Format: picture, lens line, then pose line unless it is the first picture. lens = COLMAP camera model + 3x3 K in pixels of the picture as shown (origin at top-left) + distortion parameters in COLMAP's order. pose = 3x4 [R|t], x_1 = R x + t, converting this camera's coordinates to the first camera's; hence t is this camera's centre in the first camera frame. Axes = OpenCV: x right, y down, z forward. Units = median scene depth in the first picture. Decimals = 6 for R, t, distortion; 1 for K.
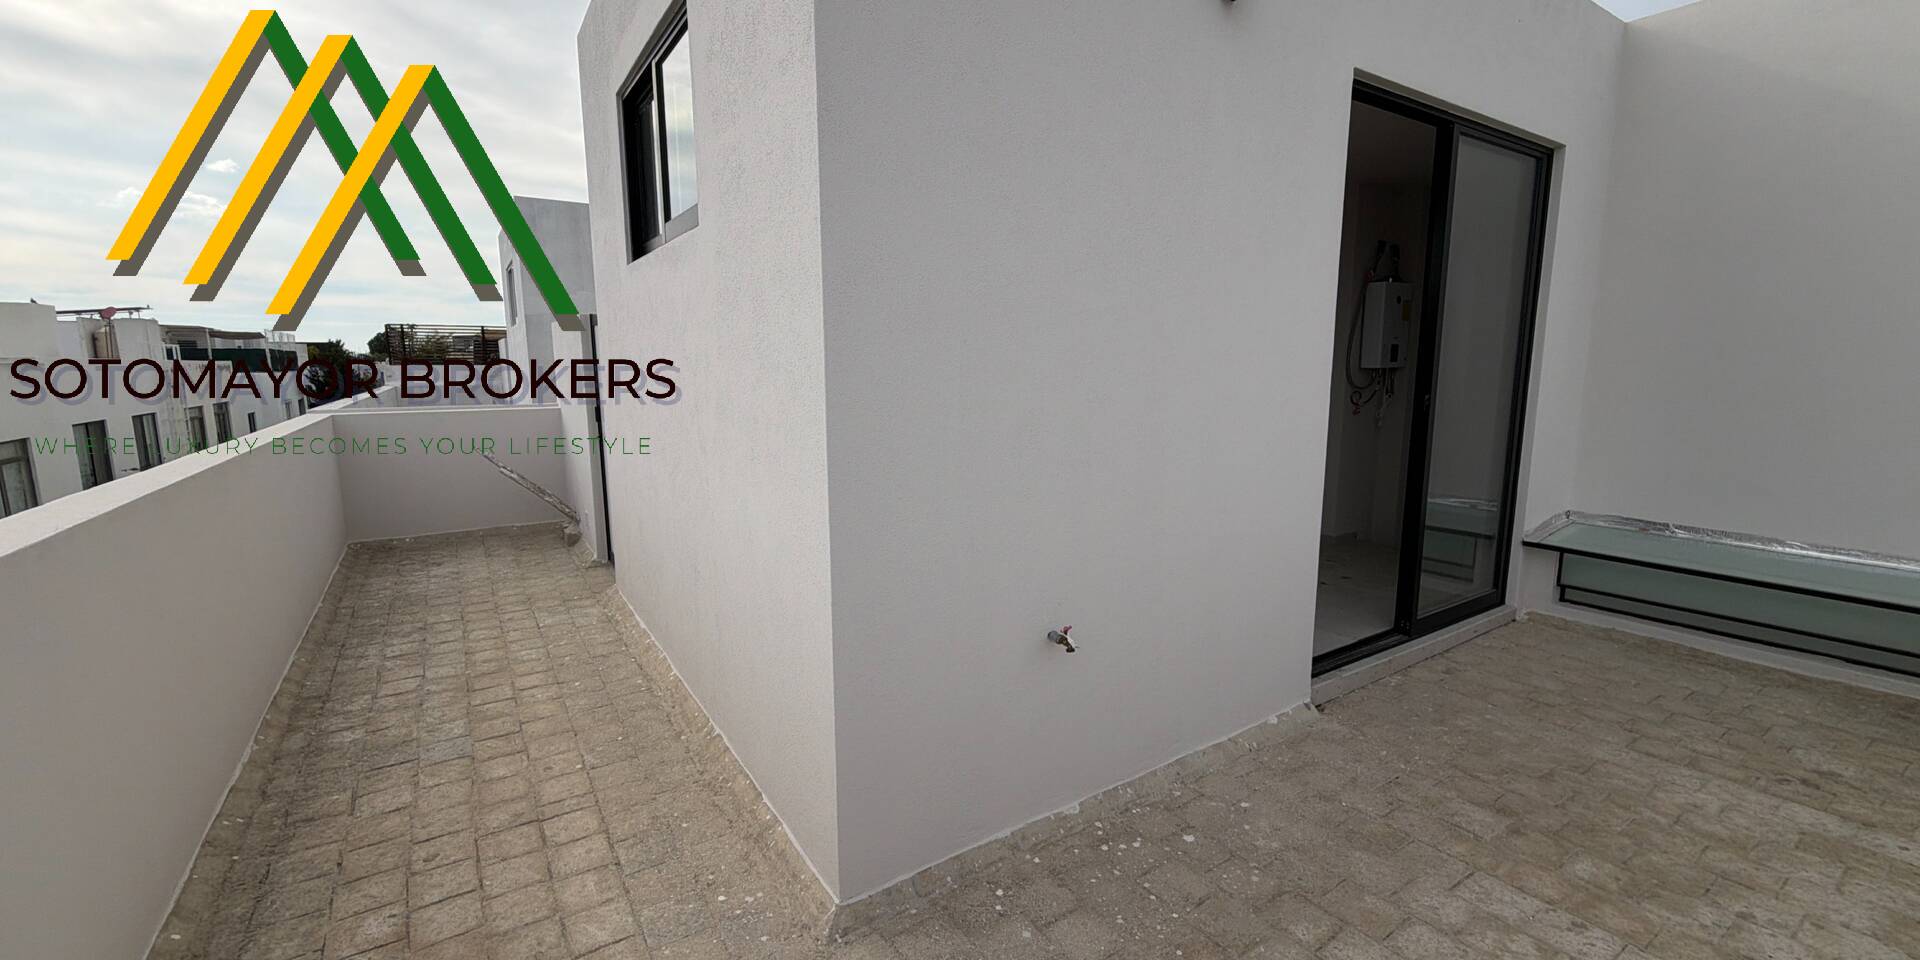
lens RADIAL K [[768.5, 0, 960.0], [0, 768.5, 480.0], [0, 0, 1]] dist [0.002060, 0.000179]
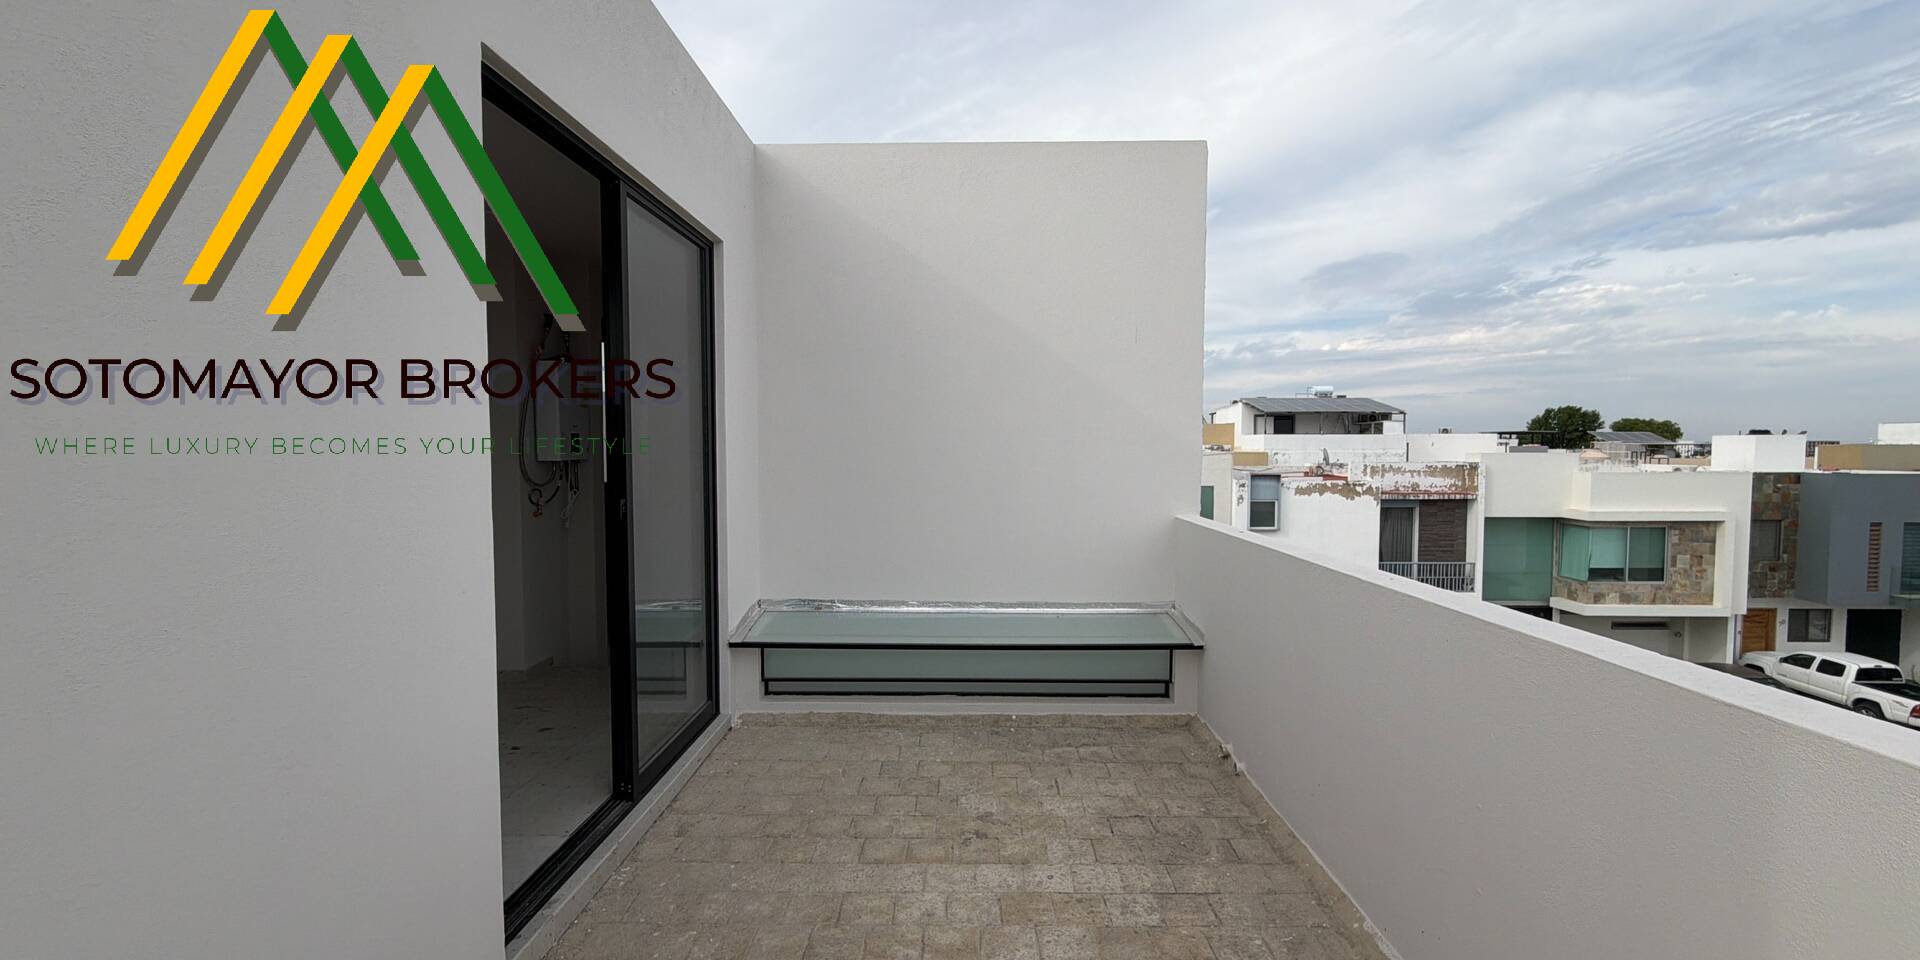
lens RADIAL K [[768.5, 0, 960.0], [0, 768.5, 480.0], [0, 0, 1]] dist [0.002060, 0.000179]
pose [[0.559998, -0.034514, 0.827775, 0.127004], [0.122287, 0.991632, -0.041382, -0.050580], [-0.819419, 0.124400, 0.559533, 0.235947]]
